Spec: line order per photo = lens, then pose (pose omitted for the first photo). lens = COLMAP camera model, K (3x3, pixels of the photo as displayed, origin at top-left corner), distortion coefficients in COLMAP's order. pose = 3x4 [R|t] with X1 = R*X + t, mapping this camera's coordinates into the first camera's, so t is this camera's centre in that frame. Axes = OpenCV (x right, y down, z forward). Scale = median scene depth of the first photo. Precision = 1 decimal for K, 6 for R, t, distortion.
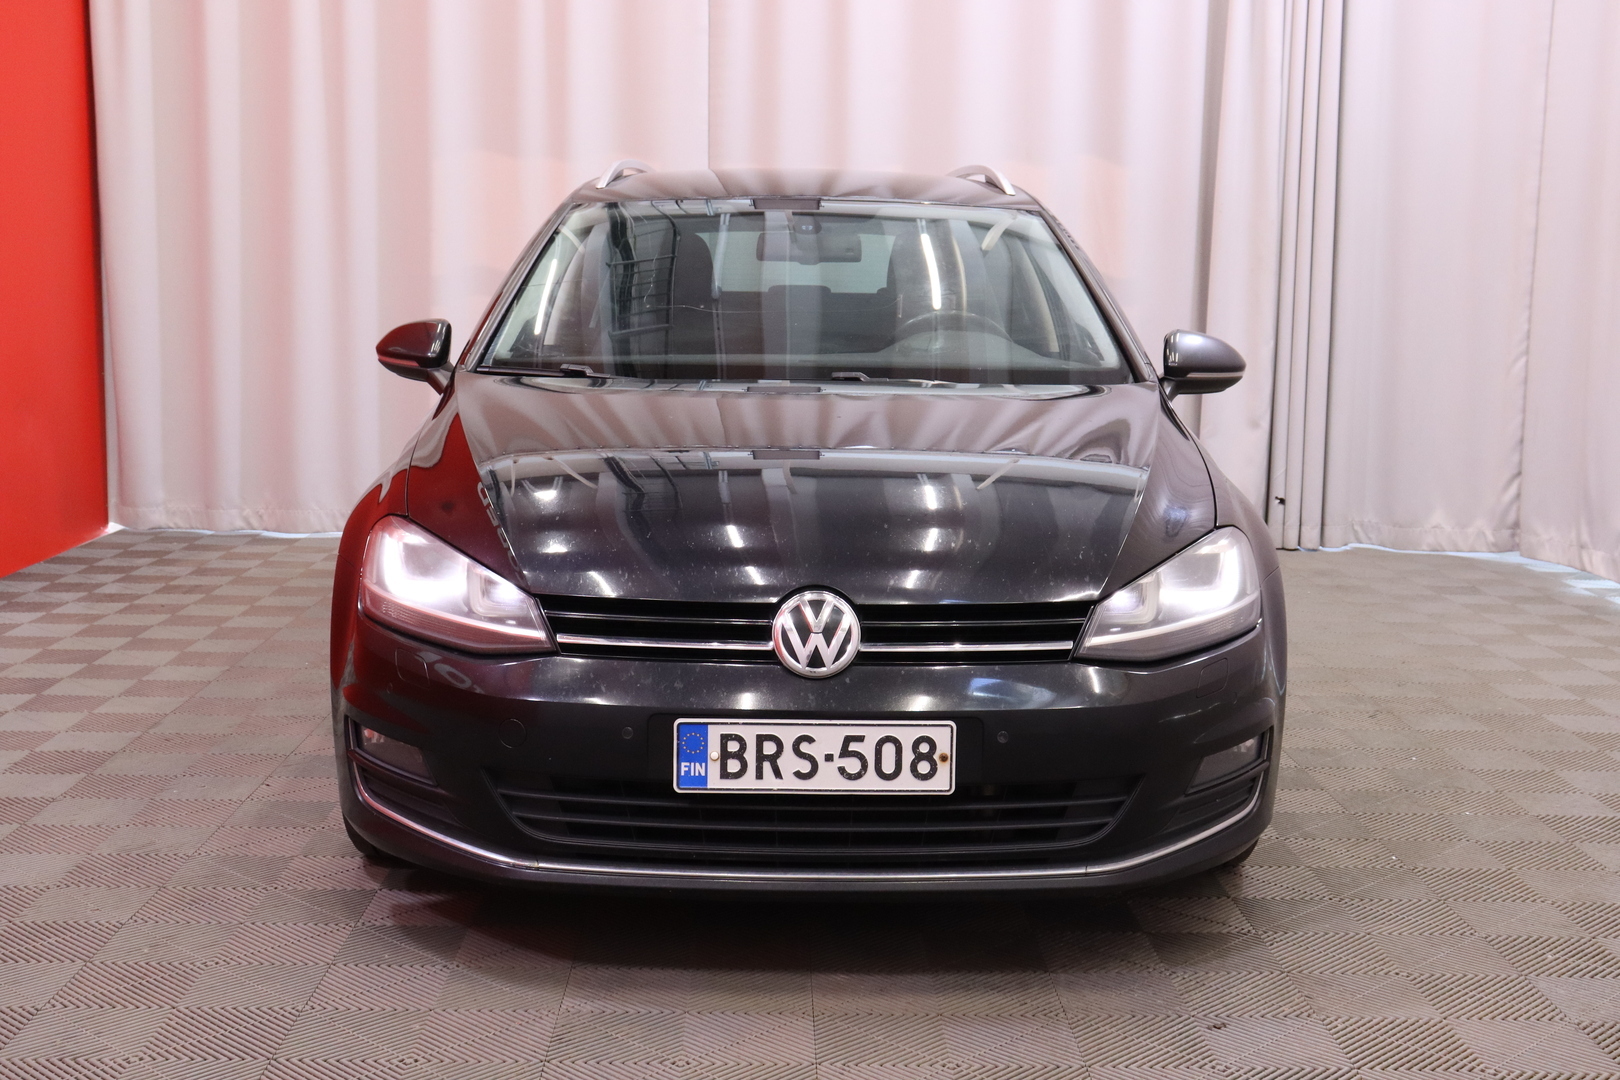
lens RADIAL K [[2038.1, 0, 772.8], [0, 2038.1, 554.1], [0, 0, 1]] dist [0.011883, 0.000000]
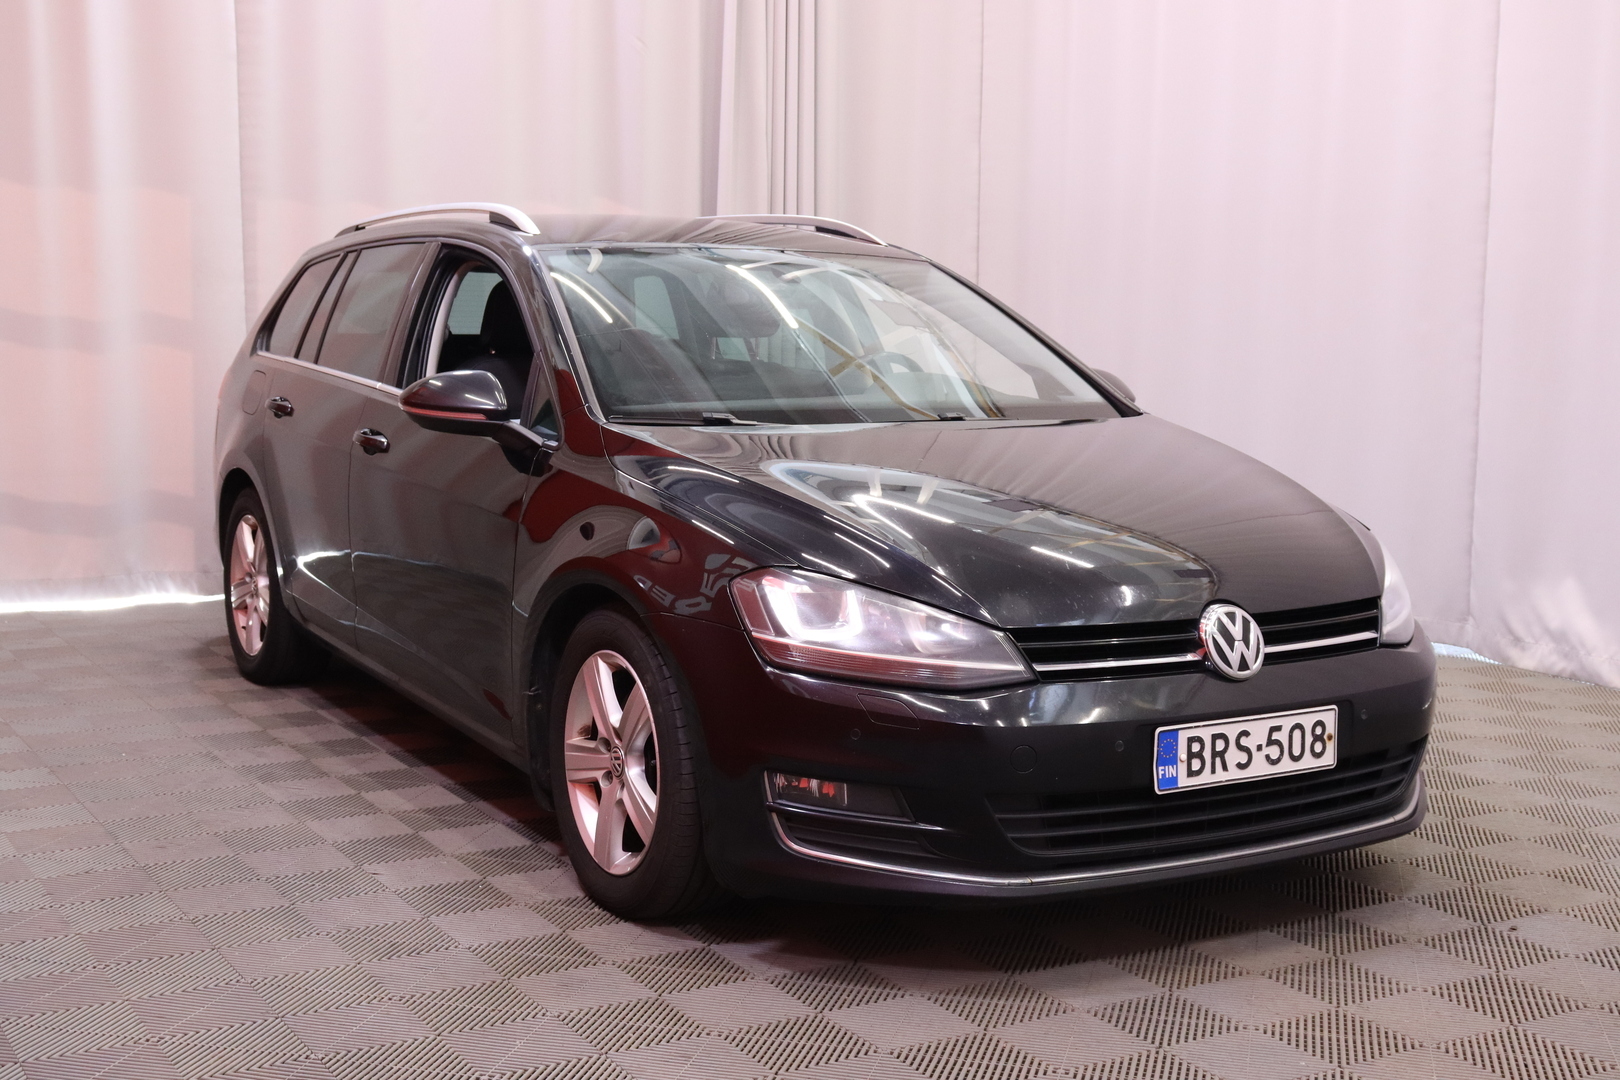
lens RADIAL K [[2038.1, 0, 815.5], [0, 2038.1, 549.8], [0, 0, 1]] dist [0.011883, 0.000000]
pose [[0.856347, -0.062185, 0.512643, -0.768022], [0.069811, 0.997551, 0.004390, -0.033915], [-0.511661, 0.032029, 0.858590, 0.137182]]
